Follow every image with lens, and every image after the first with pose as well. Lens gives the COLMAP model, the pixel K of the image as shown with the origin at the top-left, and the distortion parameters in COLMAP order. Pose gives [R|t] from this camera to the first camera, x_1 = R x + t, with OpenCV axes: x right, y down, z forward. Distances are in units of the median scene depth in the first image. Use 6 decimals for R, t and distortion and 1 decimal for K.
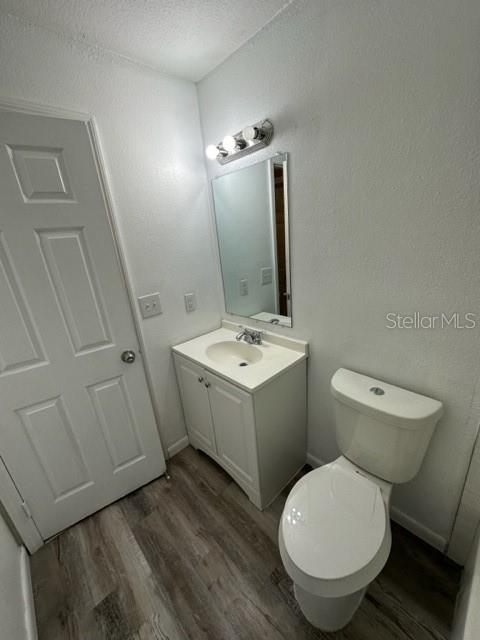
lens RADIAL K [[255.3, 0, 240.6], [0, 255.3, 320.7], [0, 0, 1]] dist [-0.005392, 0.001357]
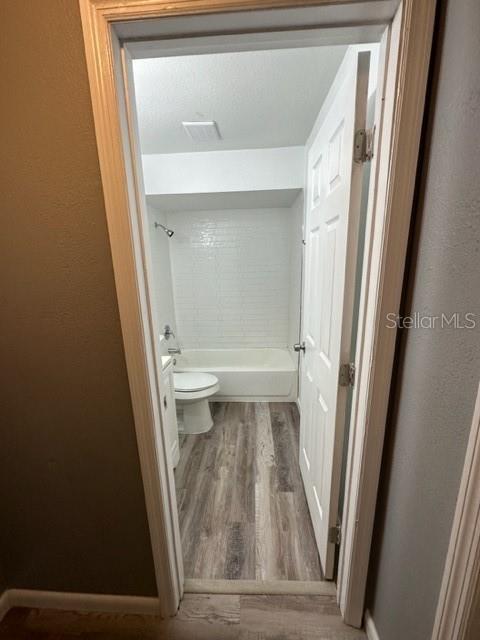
lens RADIAL K [[255.3, 0, 240.9], [0, 255.3, 320.0], [0, 0, 1]] dist [-0.005392, 0.001357]
pose [[-0.684074, -0.054278, 0.727390, -1.125988], [0.314905, 0.877528, 0.361635, -0.284625], [-0.657934, 0.476444, -0.583202, 1.288201]]
